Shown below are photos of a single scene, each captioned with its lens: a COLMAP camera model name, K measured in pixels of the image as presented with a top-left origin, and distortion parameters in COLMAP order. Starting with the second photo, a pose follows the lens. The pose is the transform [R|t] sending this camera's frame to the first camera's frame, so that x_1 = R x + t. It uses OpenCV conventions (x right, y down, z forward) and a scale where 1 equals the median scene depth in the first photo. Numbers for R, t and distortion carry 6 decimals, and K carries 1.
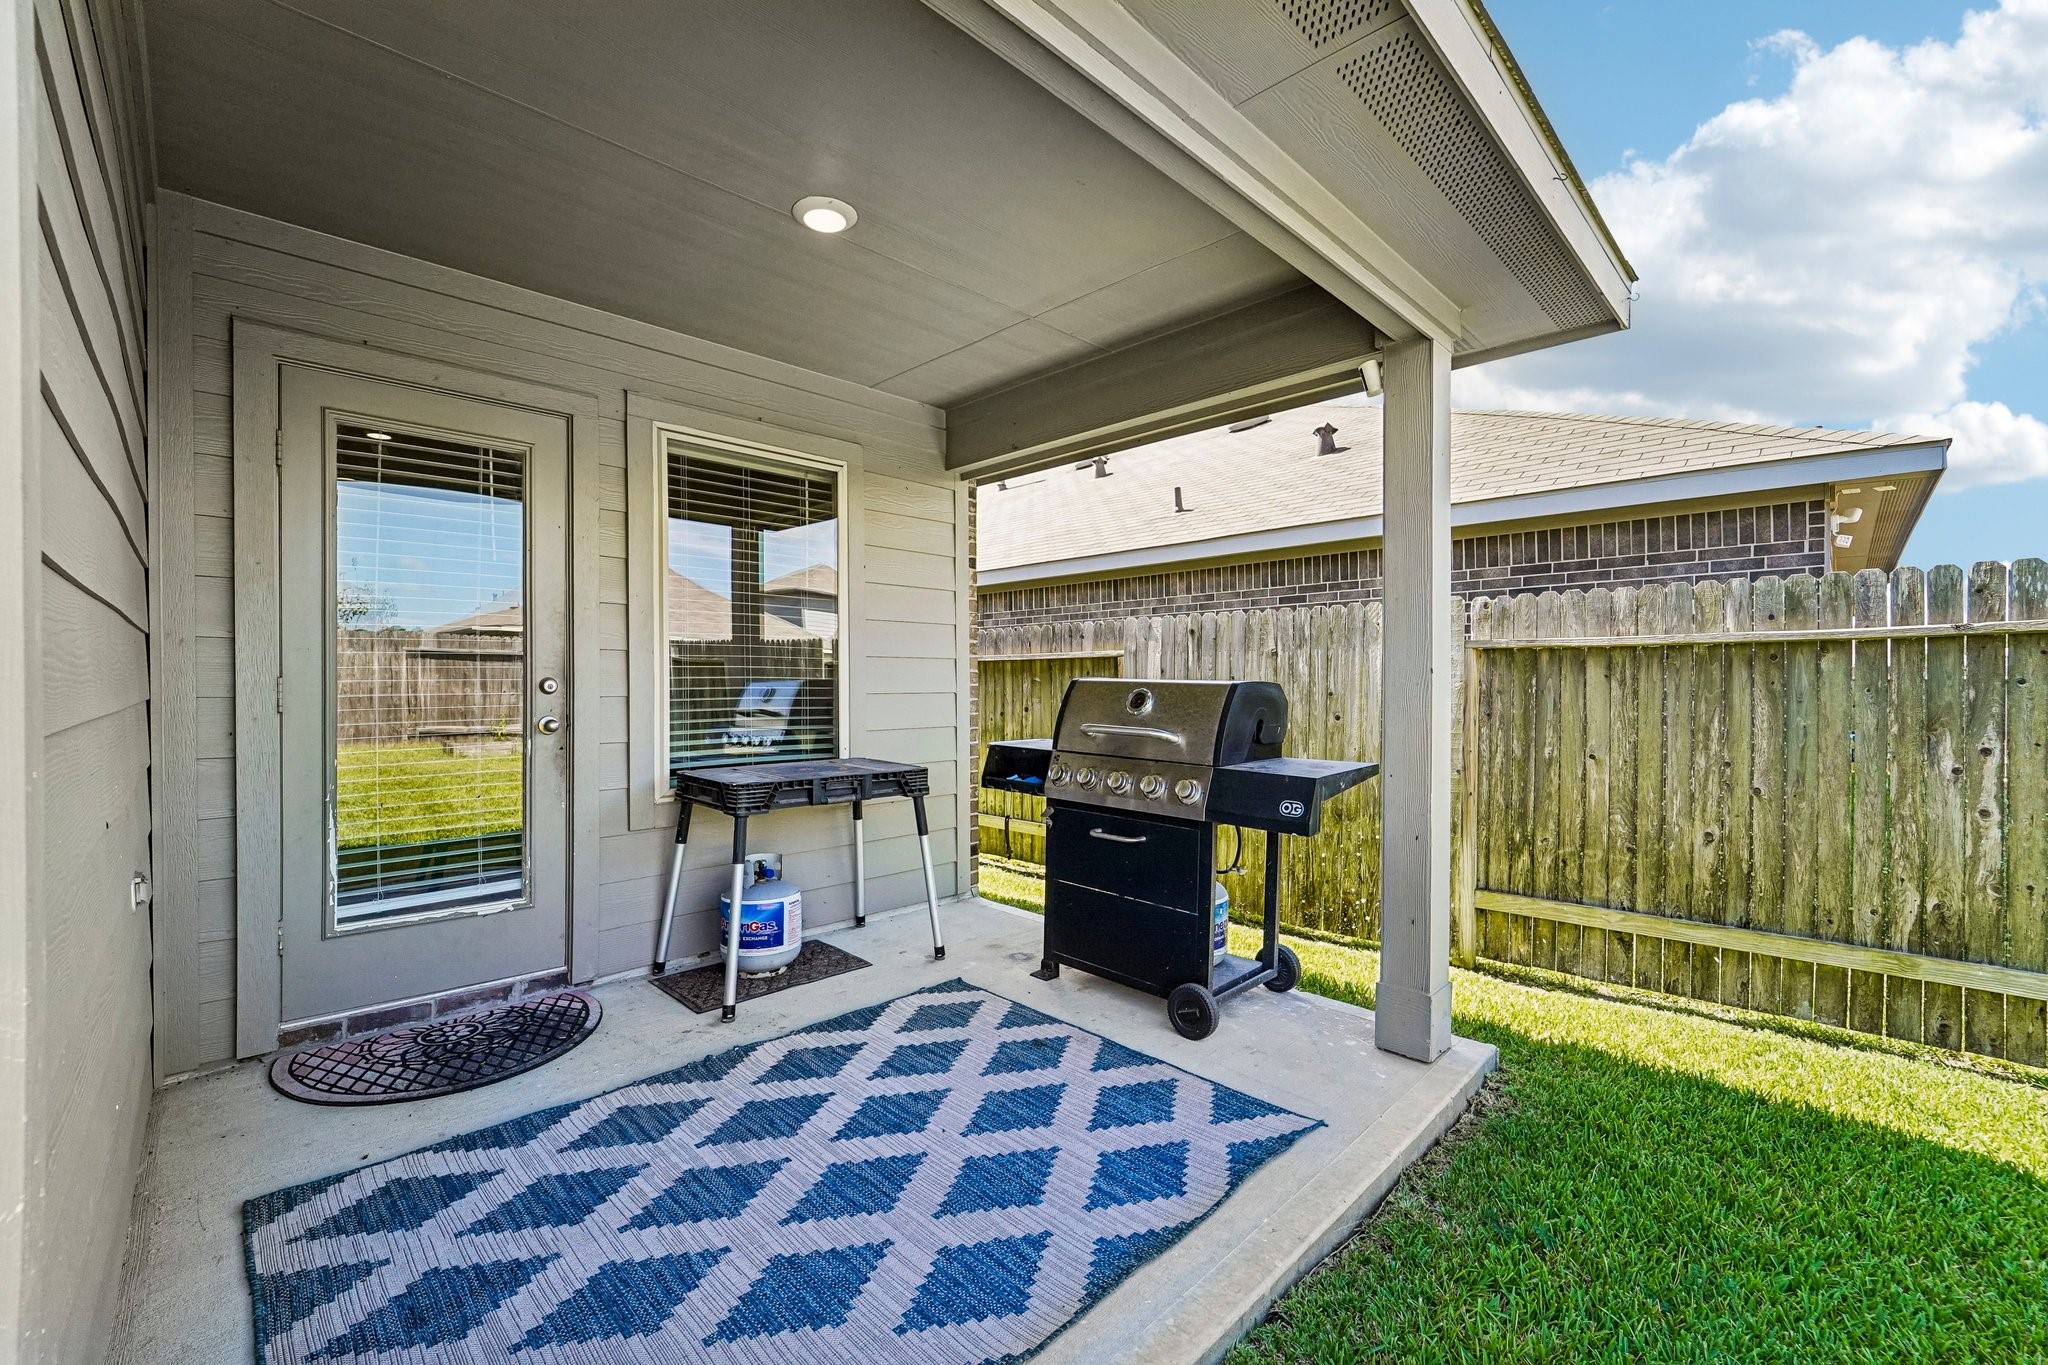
lens RADIAL K [[832.6, 0, 1026.2], [0, 832.6, 685.3], [0, 0, 1]] dist [-0.019412, 0.000260]
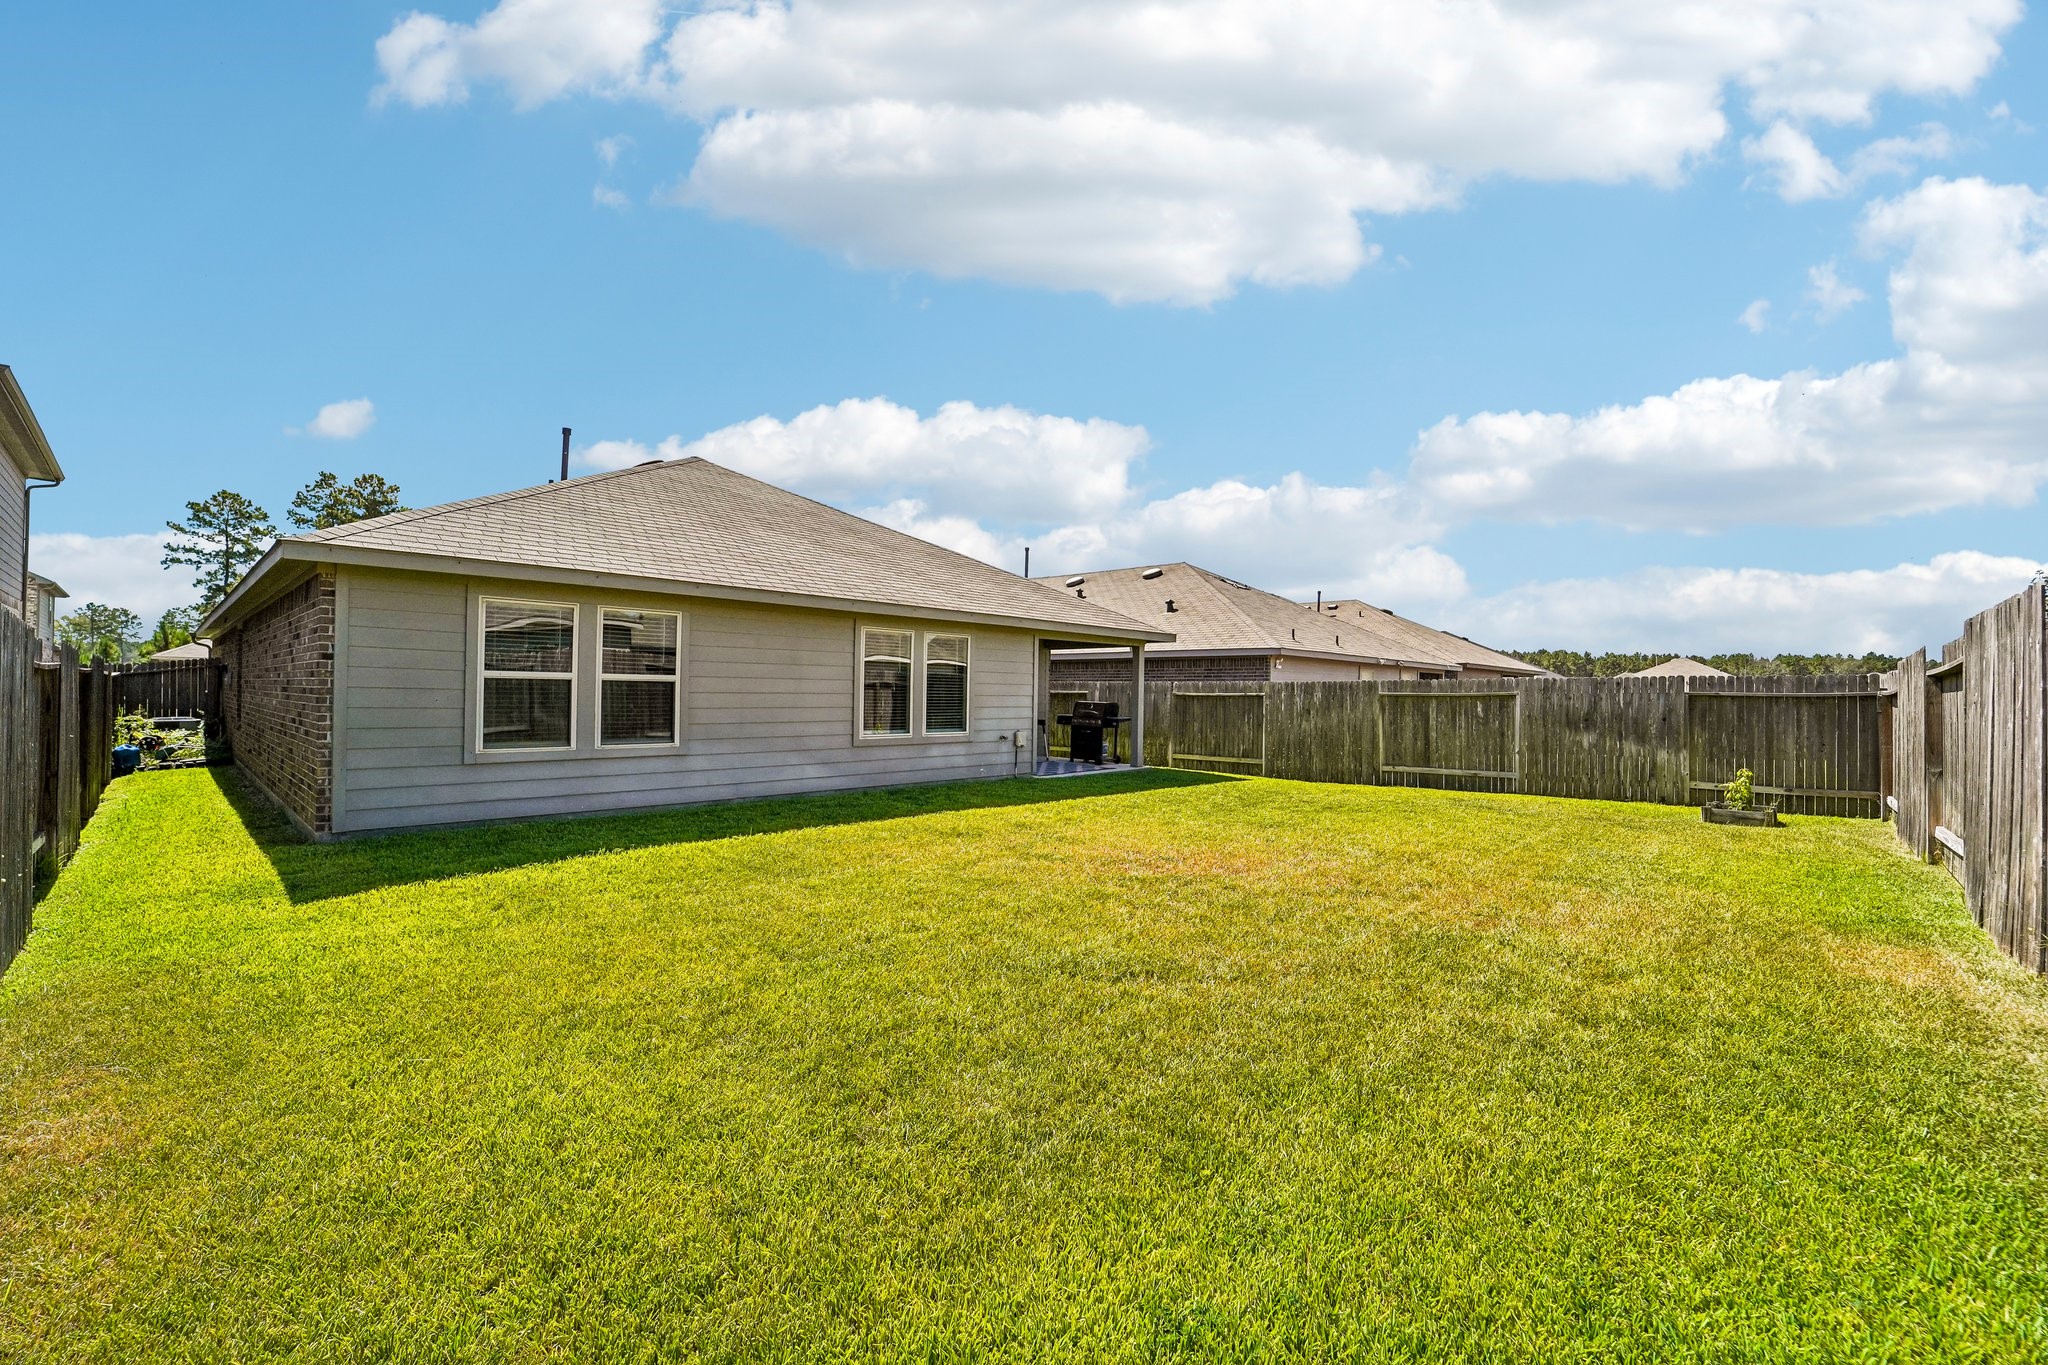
lens RADIAL K [[832.6, 0, 1026.2], [0, 832.6, 685.3], [0, 0, 1]] dist [-0.019412, 0.000260]
pose [[0.999126, 0.017131, 0.038128, -0.381538], [-0.016597, 0.999760, -0.014273, -0.022083], [-0.038363, 0.013628, 0.999171, -3.416189]]
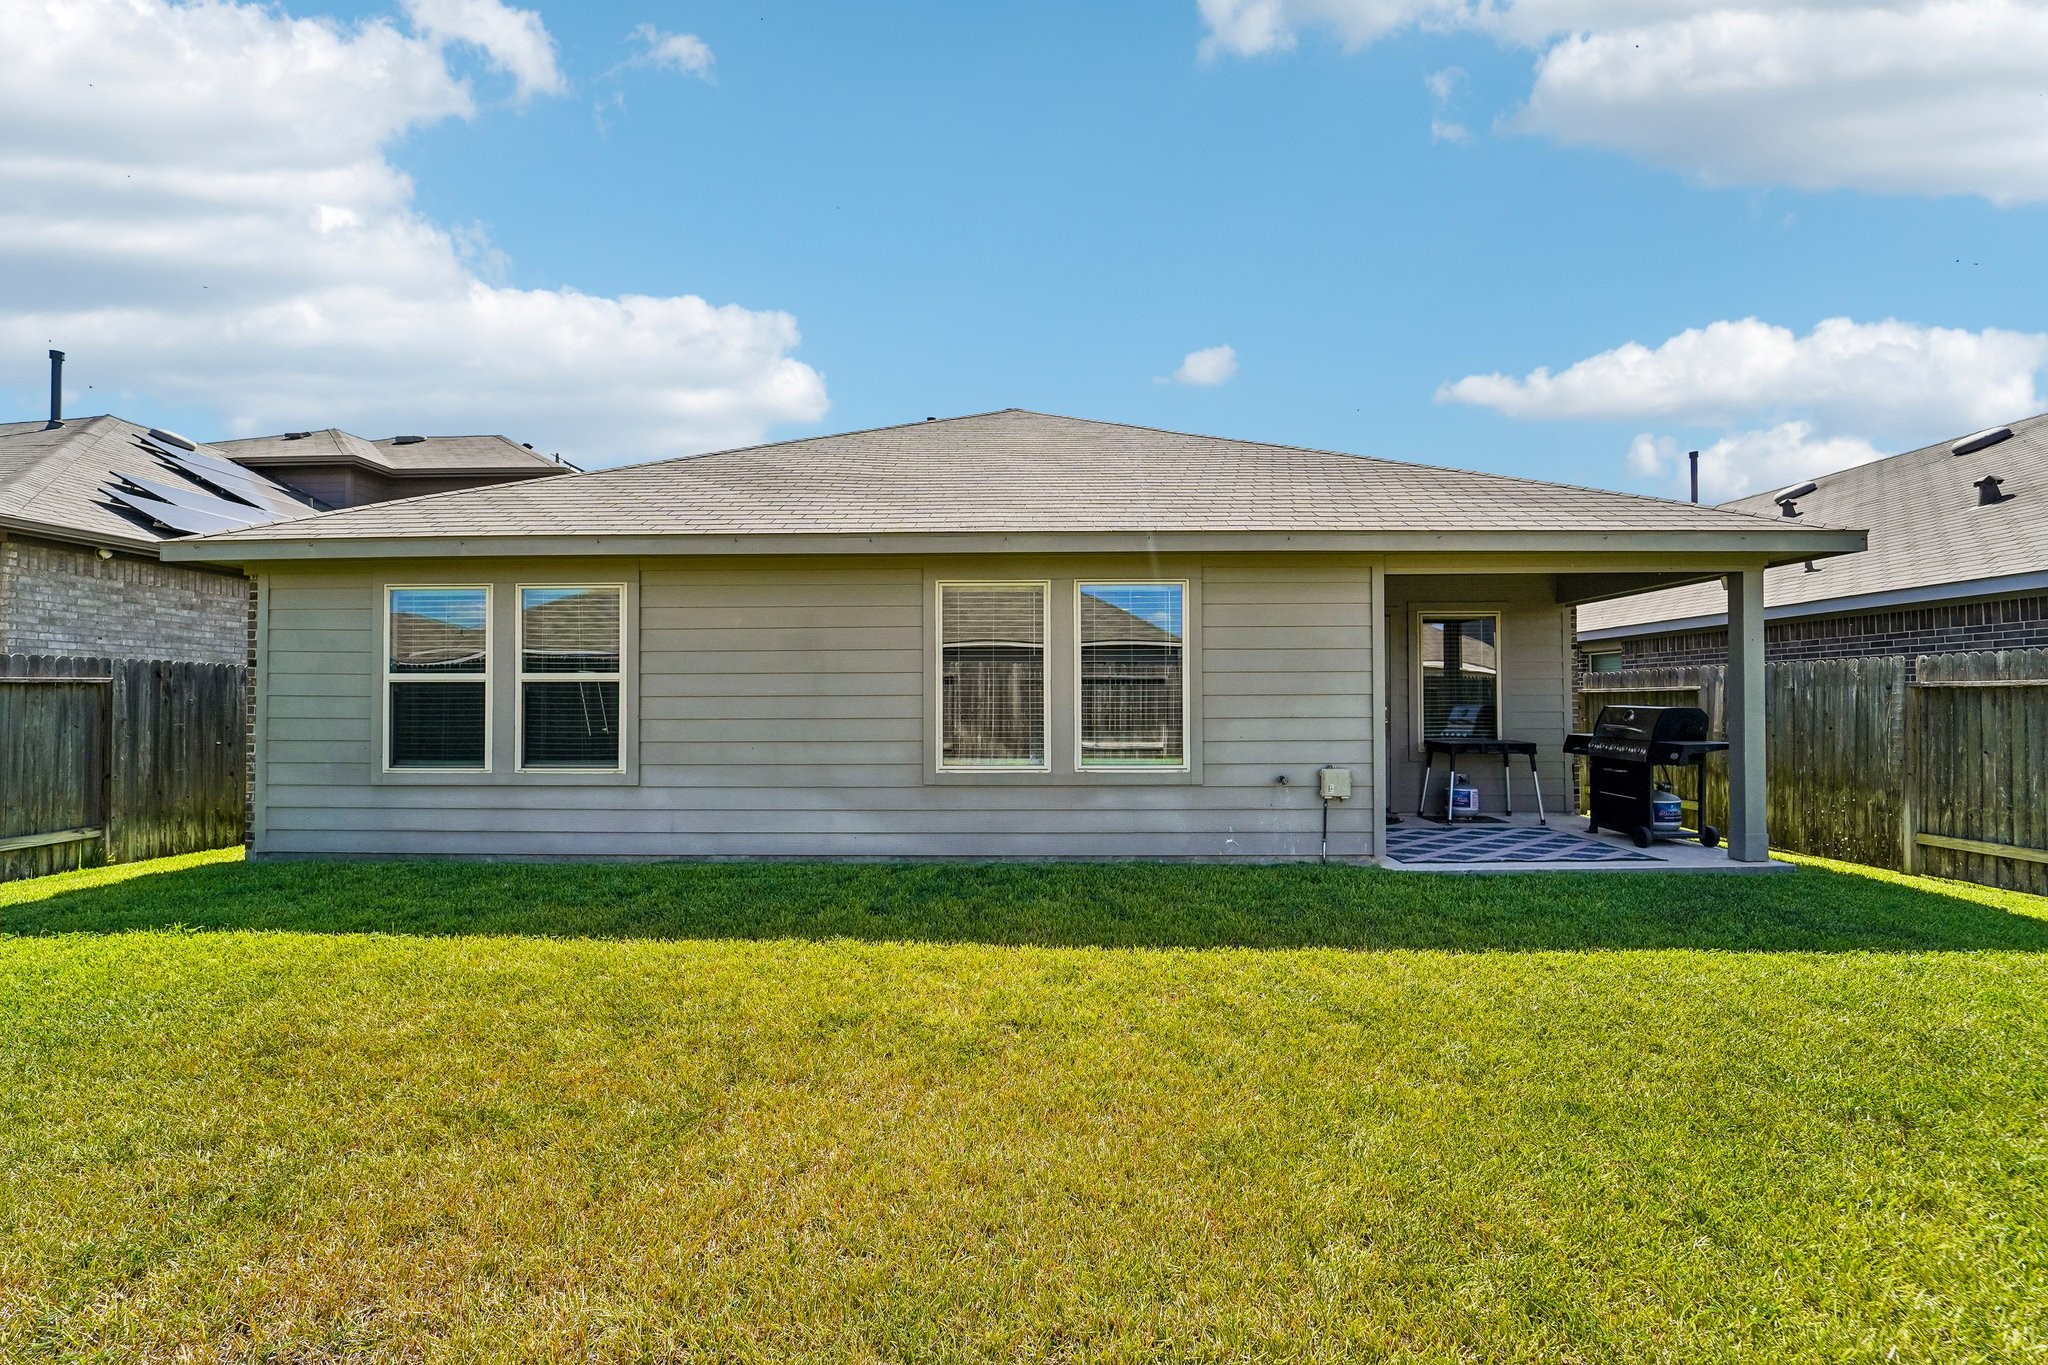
lens RADIAL K [[832.6, 0, 1026.2], [0, 832.6, 685.3], [0, 0, 1]] dist [-0.019412, 0.000260]
pose [[0.703198, -0.014549, -0.710846, 0.495166], [-0.002834, 0.999725, -0.023265, -0.005605], [0.710989, 0.018374, 0.702963, -1.563631]]
